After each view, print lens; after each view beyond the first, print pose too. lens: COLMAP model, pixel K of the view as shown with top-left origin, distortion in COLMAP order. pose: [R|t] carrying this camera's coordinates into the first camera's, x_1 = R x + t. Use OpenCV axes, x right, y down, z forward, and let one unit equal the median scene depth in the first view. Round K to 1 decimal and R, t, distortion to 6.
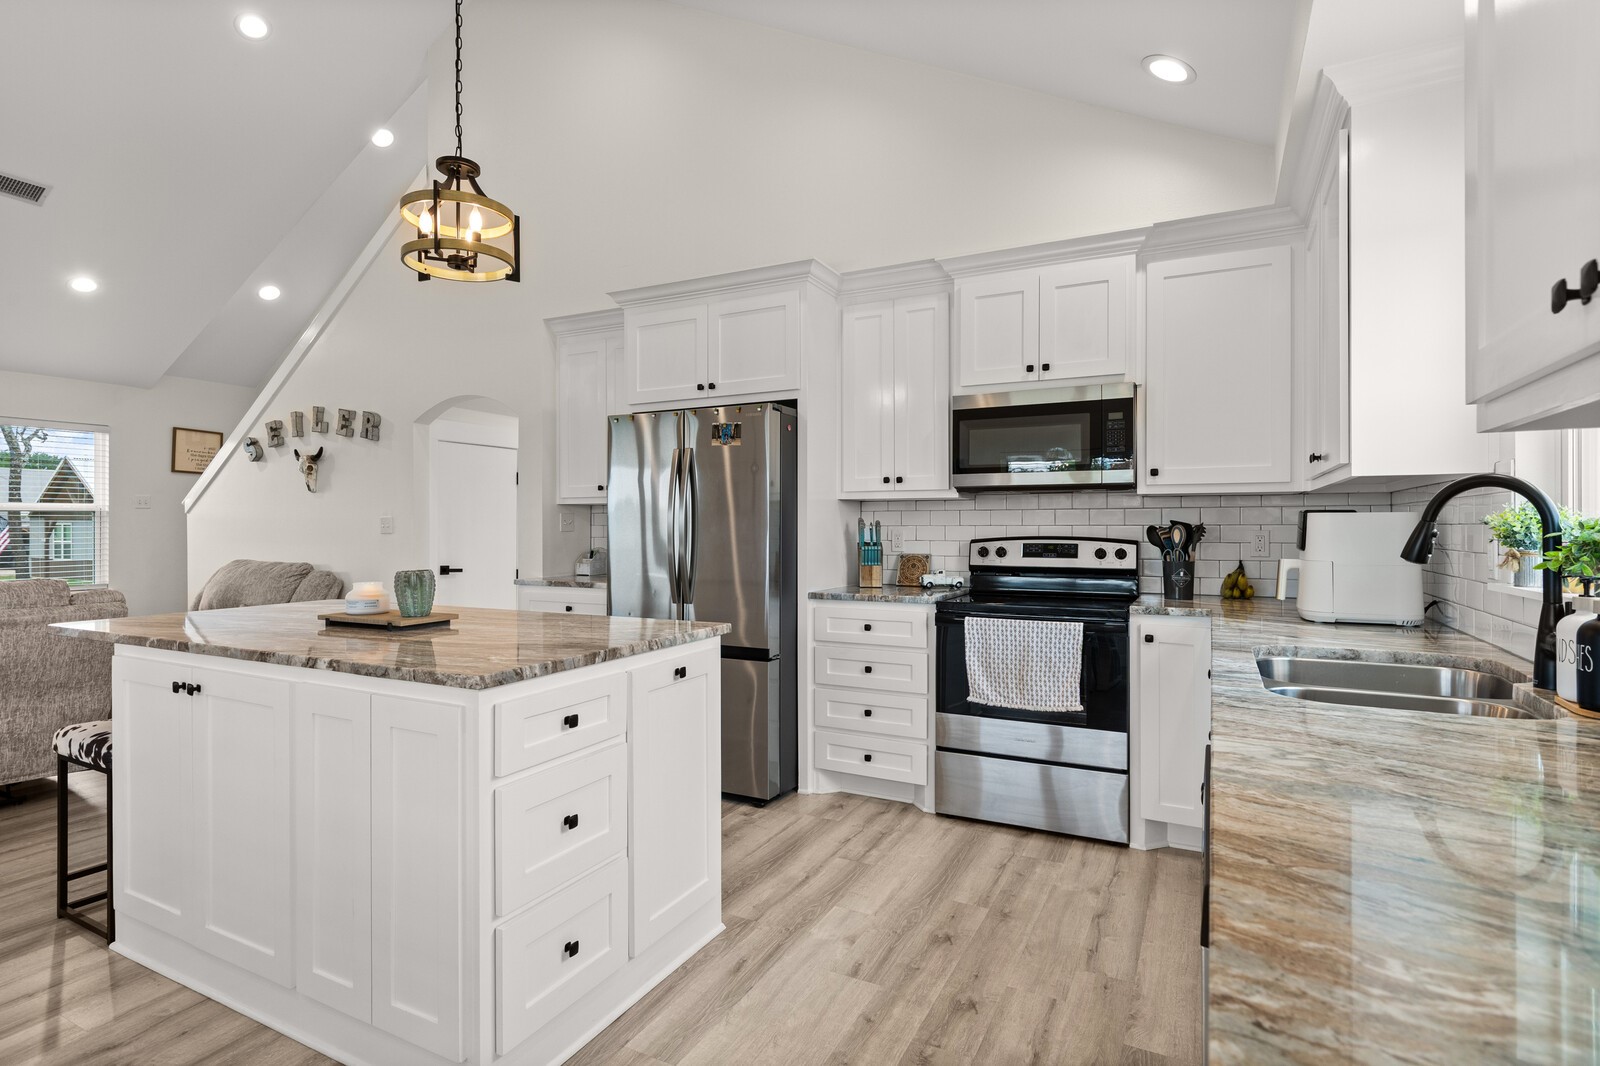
lens RADIAL K [[807.6, 0, 796.2], [0, 807.6, 533.2], [0, 0, 1]] dist [0.001299, -0.000315]
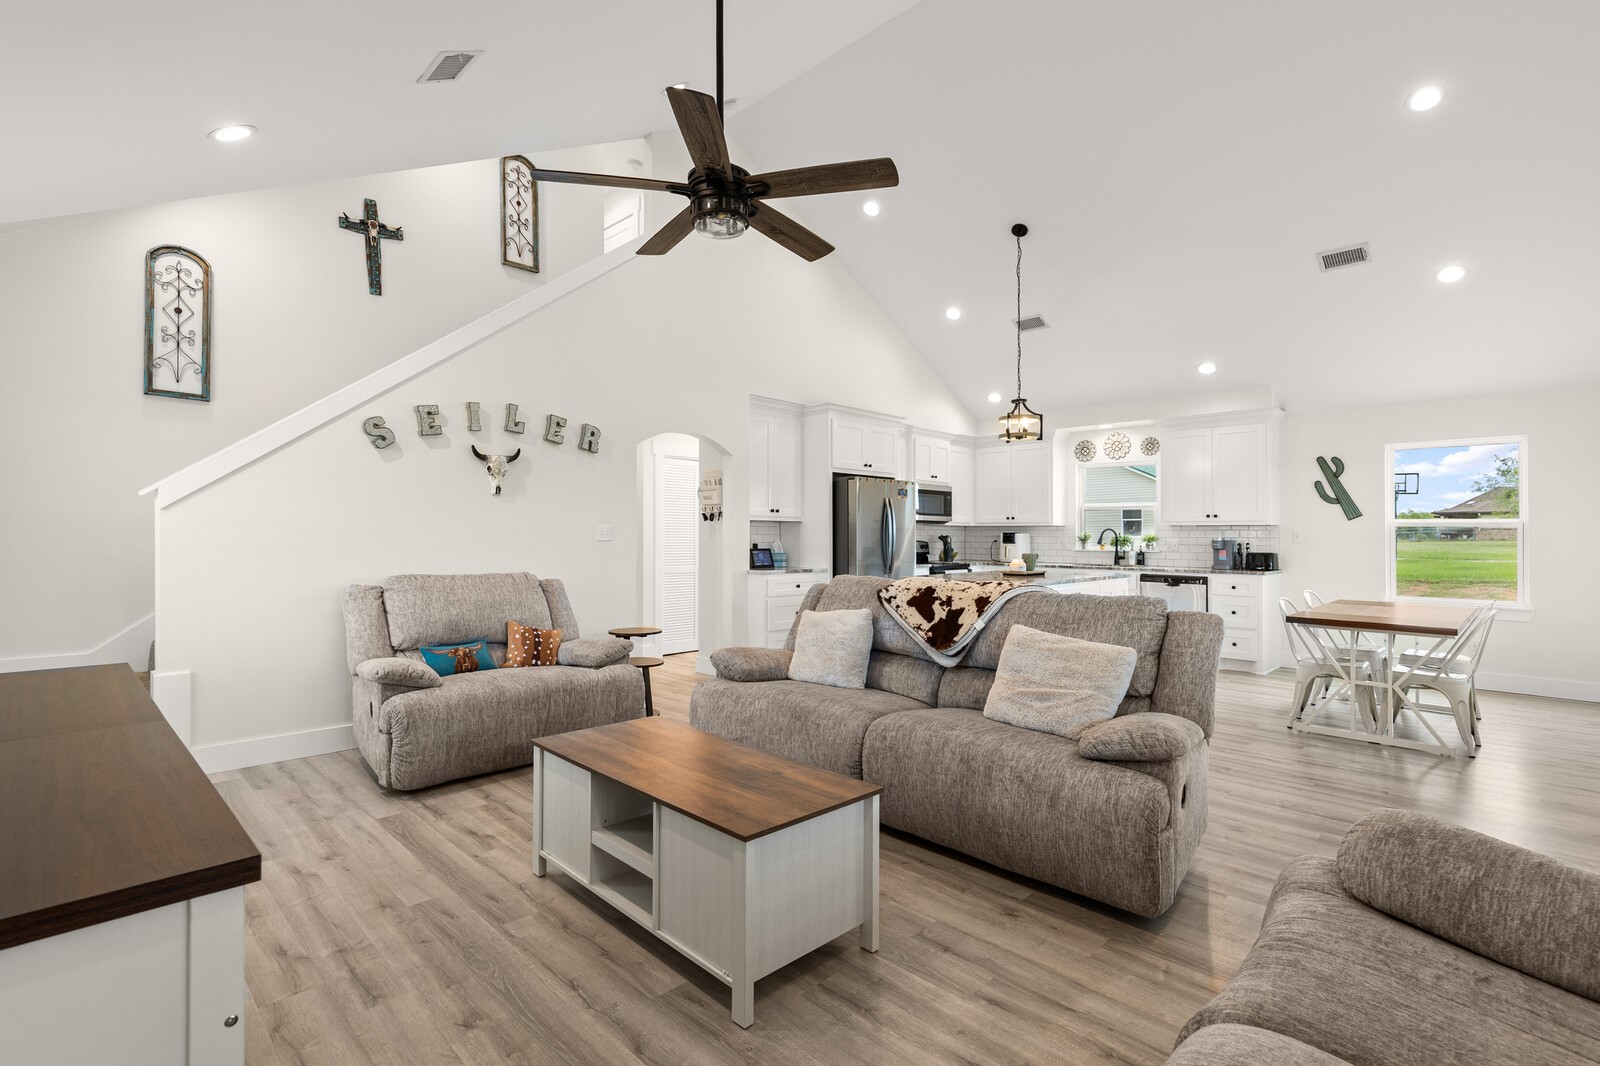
lens RADIAL K [[731.9, 0, 796.4], [0, 731.9, 527.8], [0, 0, 1]] dist [0.010783, 0.000199]
pose [[0.301355, 0.013084, 0.953422, -1.266070], [0.001349, 0.999899, -0.014148, -0.003499], [-0.953511, 0.005549, 0.301307, 0.428393]]
